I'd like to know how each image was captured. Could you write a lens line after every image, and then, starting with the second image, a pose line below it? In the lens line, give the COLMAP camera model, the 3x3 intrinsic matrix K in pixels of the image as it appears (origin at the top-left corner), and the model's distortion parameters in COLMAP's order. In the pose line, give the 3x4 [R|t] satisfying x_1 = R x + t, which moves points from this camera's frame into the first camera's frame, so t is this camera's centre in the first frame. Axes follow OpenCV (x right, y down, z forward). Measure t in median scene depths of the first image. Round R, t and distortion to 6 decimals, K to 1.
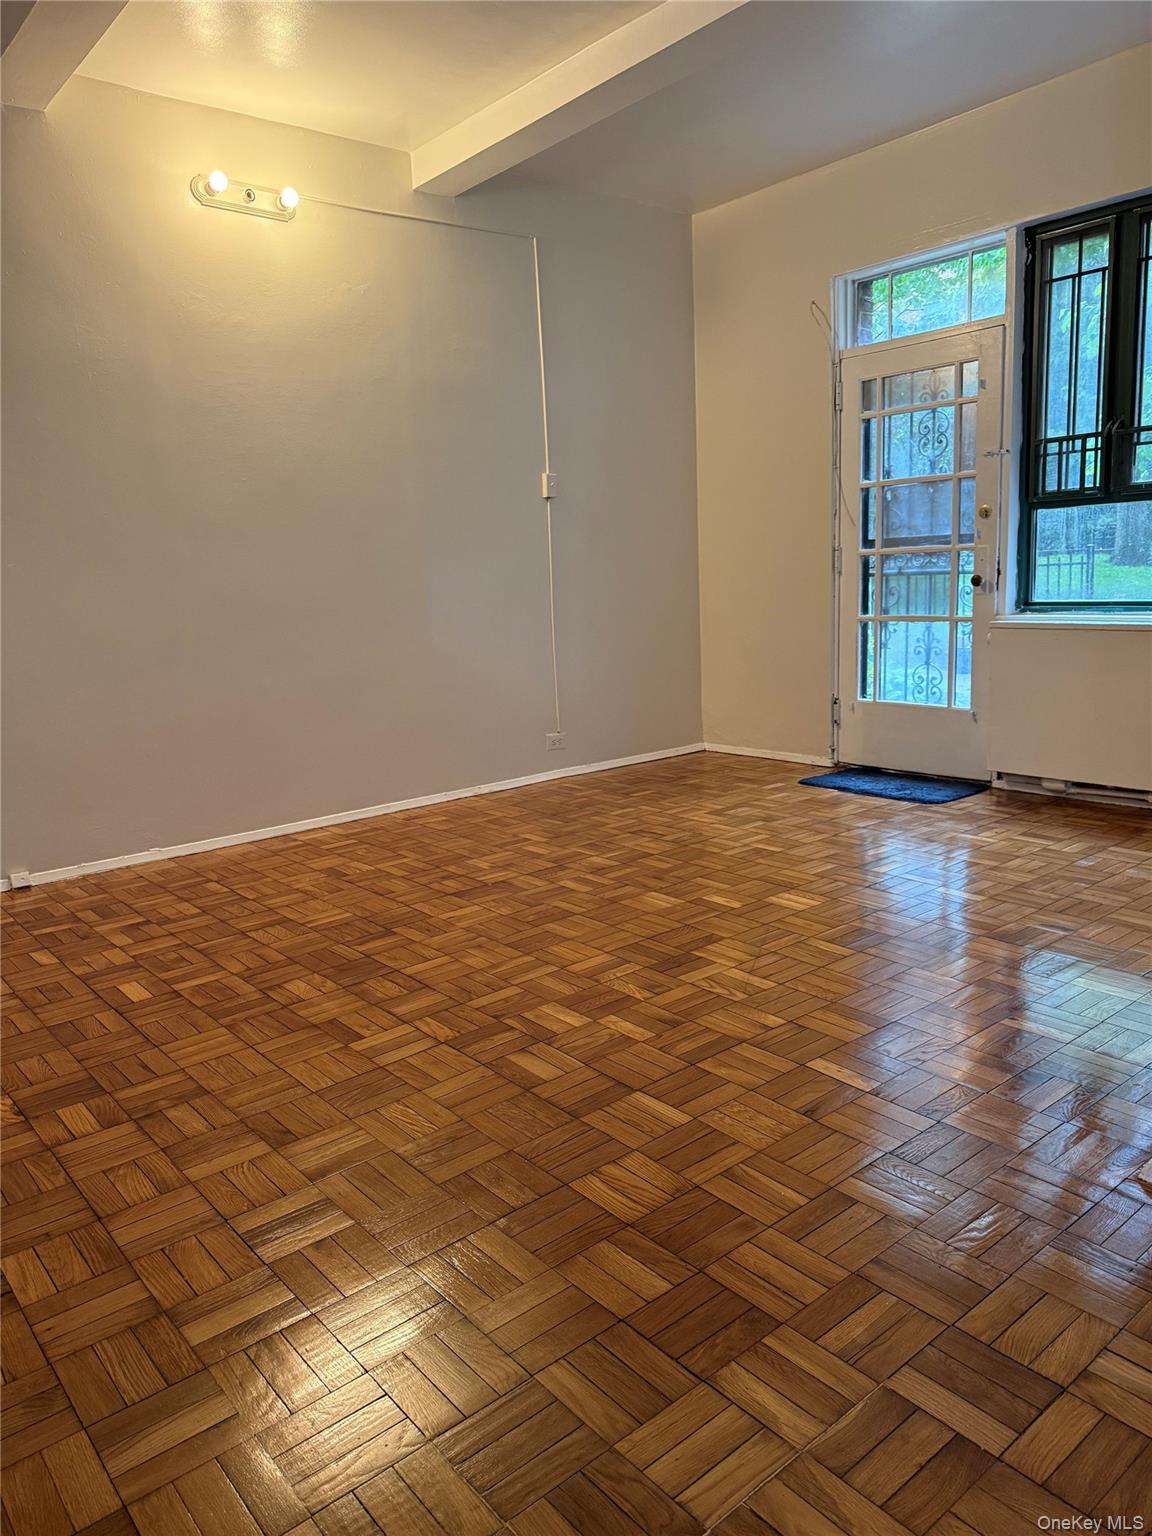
lens RADIAL K [[1084.0, 0, 578.4], [0, 1084.0, 762.3], [0, 0, 1]] dist [0.074666, -0.089701]
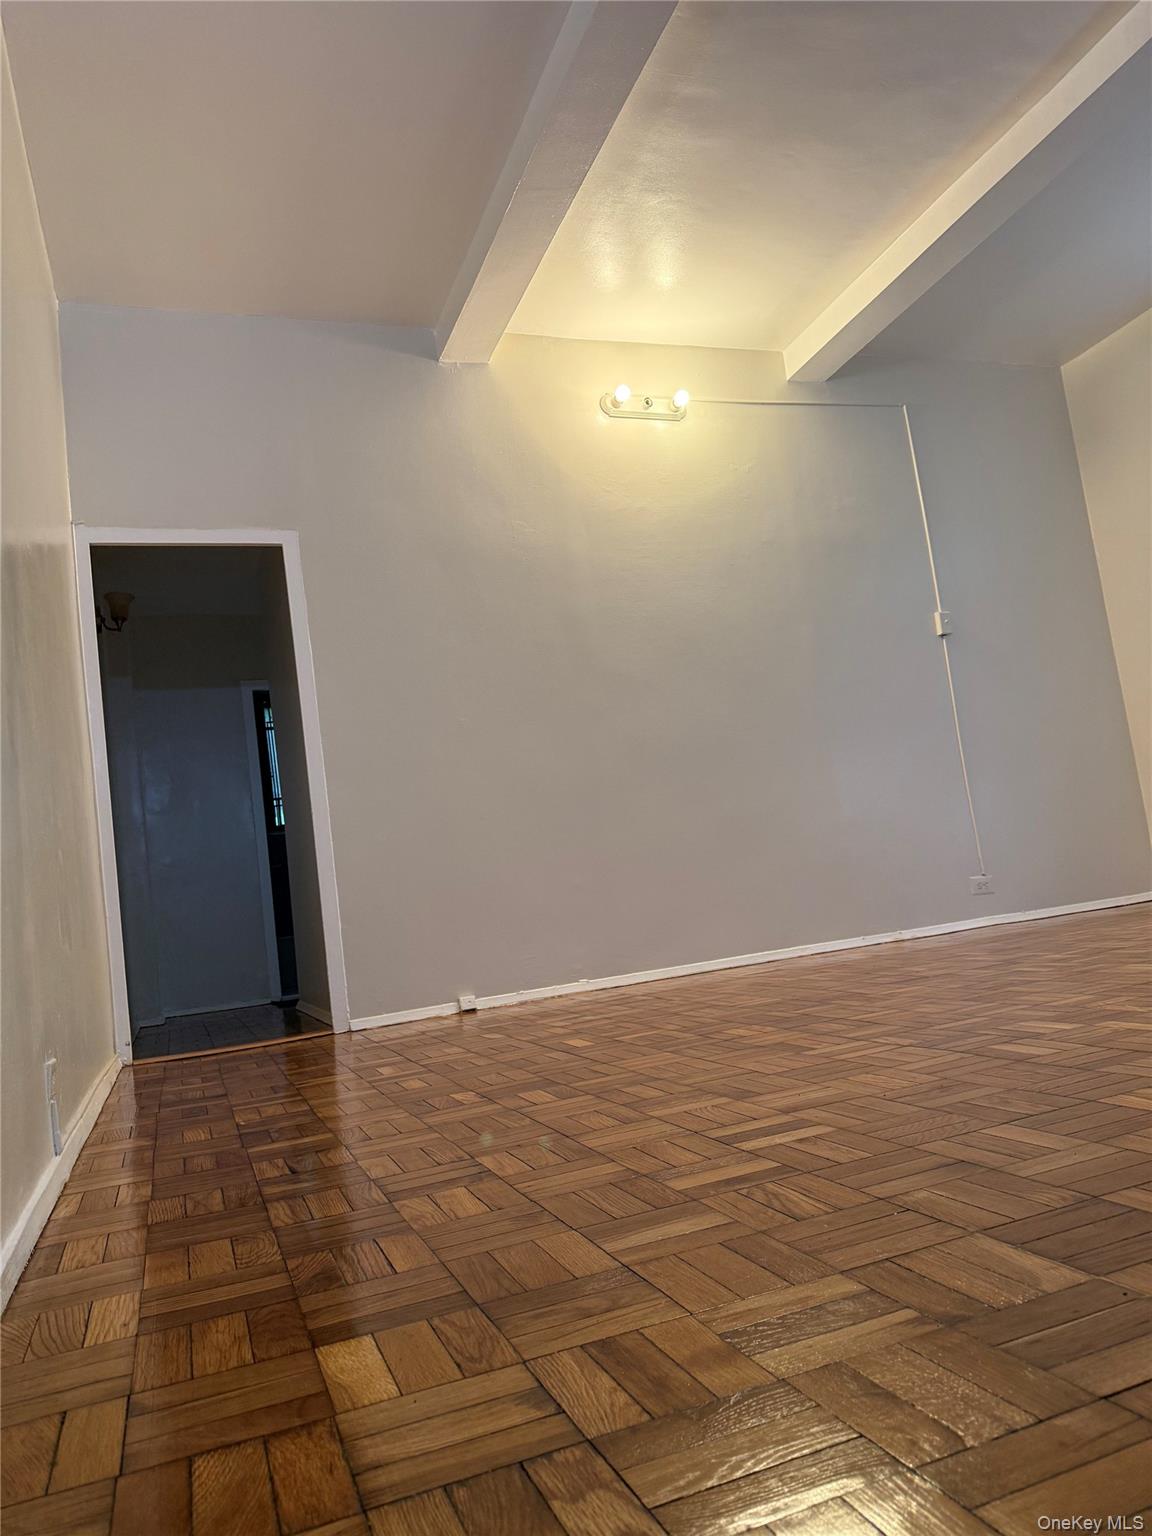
lens RADIAL K [[1084.0, 0, 585.9], [0, 1084.0, 762.8], [0, 0, 1]] dist [0.074666, -0.089701]
pose [[0.940016, -0.115510, -0.320978, -0.033744], [0.025153, 0.961835, -0.272471, 0.159023], [0.340201, 0.248054, 0.907046, 0.025735]]
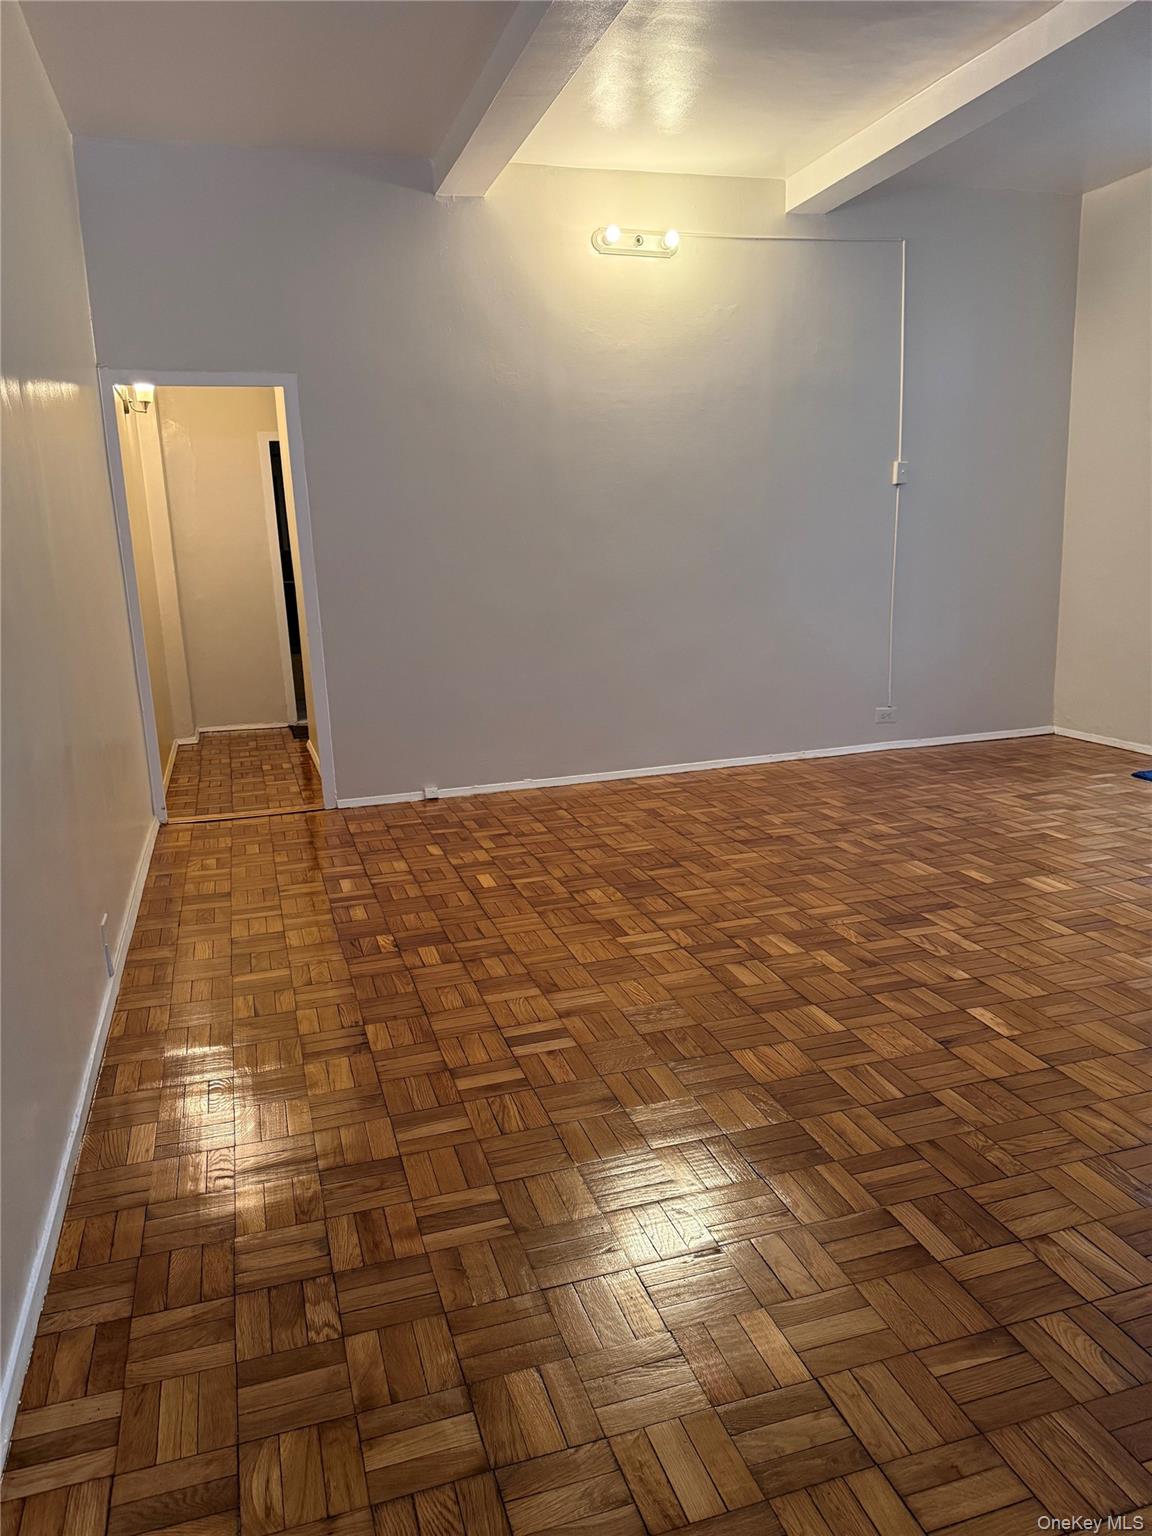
lens RADIAL K [[1084.0, 0, 574.2], [0, 1084.0, 766.8], [0, 0, 1]] dist [0.074666, -0.089701]
pose [[0.924179, 0.091142, -0.370926, 0.126061], [-0.073644, 0.995411, 0.061100, -0.015727], [0.374793, -0.029151, 0.926650, -0.140751]]
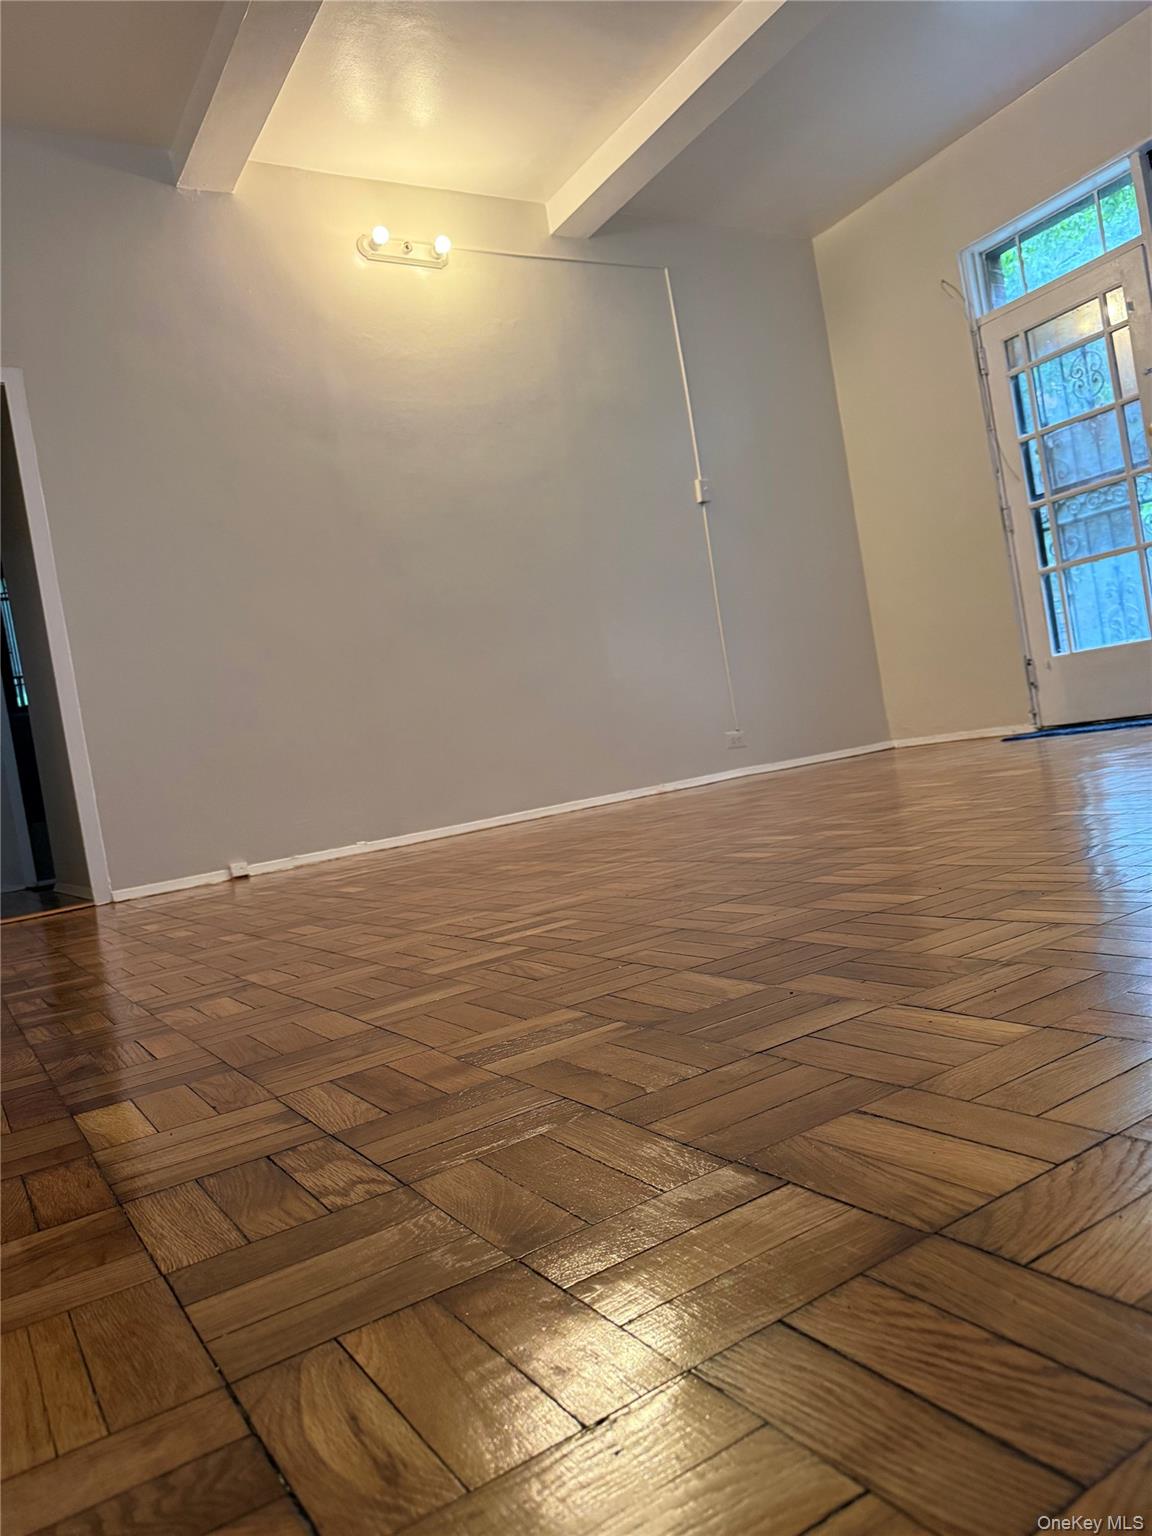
lens RADIAL K [[1084.0, 0, 587.7], [0, 1084.0, 761.7], [0, 0, 1]] dist [0.074666, -0.089701]
pose [[0.983459, -0.113104, -0.141477, -0.020329], [0.090205, 0.983159, -0.158938, 0.185931], [0.157071, 0.143547, 0.977099, 0.015778]]
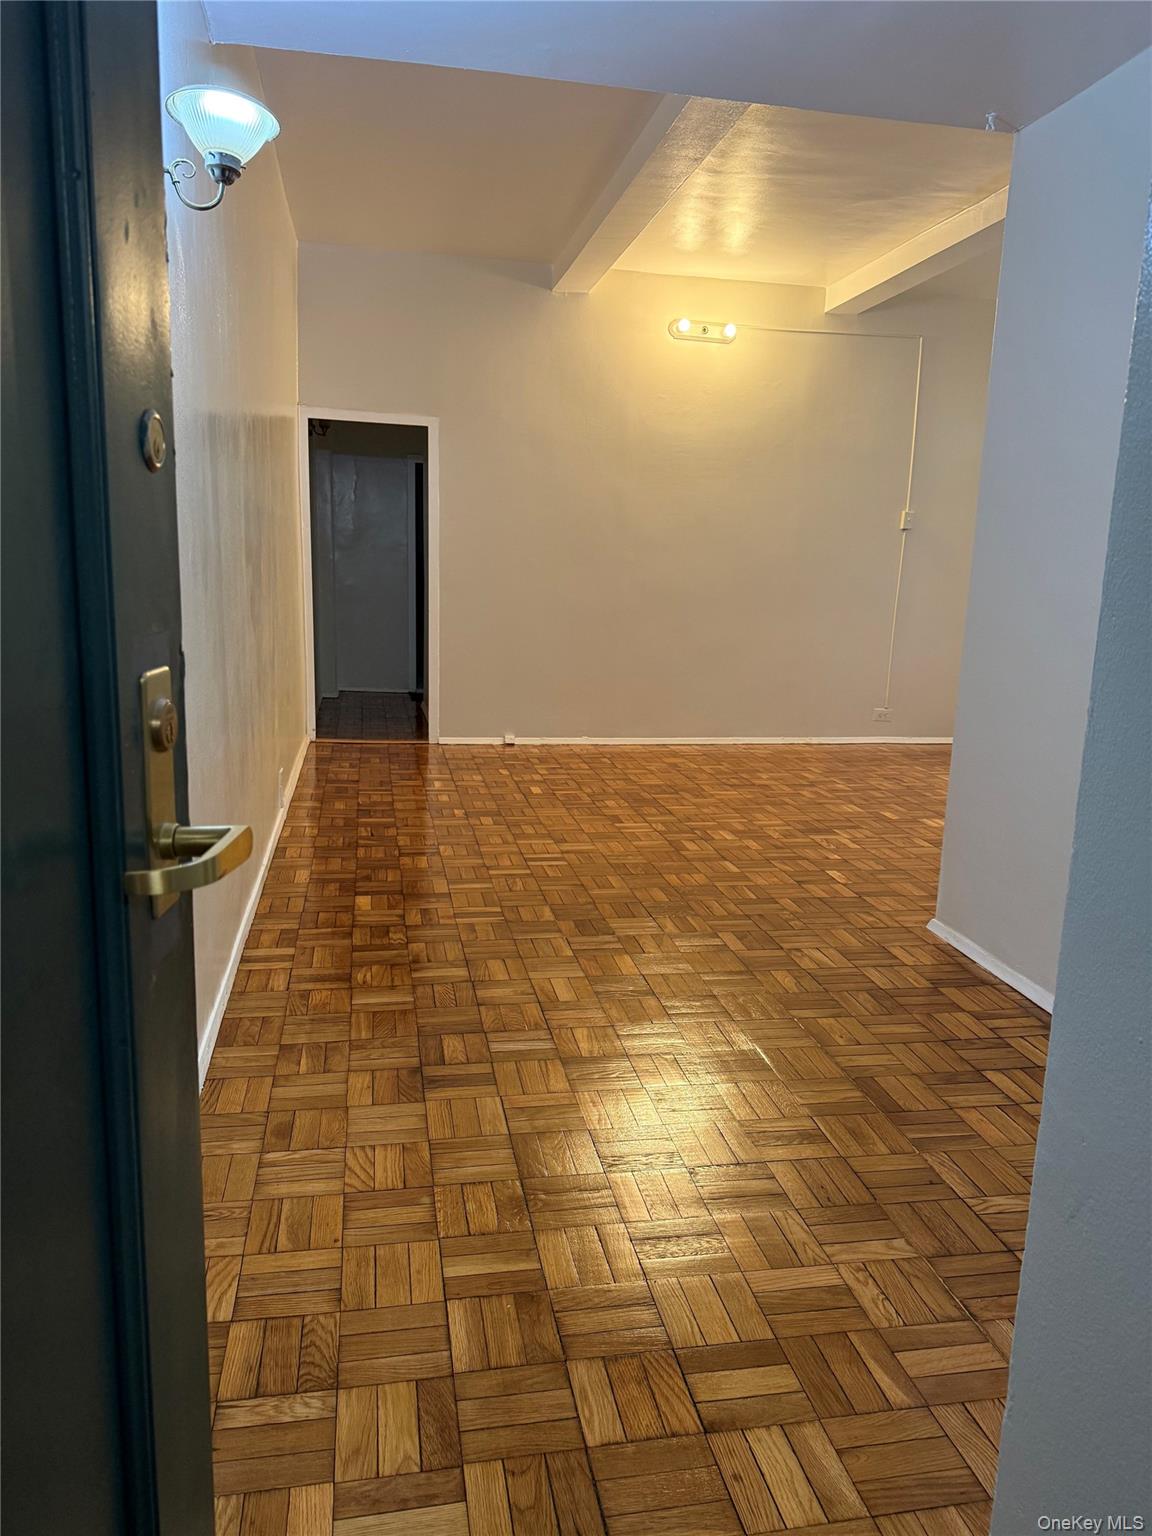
lens RADIAL K [[1084.0, 0, 587.6], [0, 1084.0, 774.4], [0, 0, 1]] dist [0.074666, -0.089701]
pose [[0.875524, 0.165768, -0.453848, 0.355968], [-0.157762, 0.985902, 0.055760, 0.043064], [0.456693, 0.022781, 0.889333, -0.430475]]
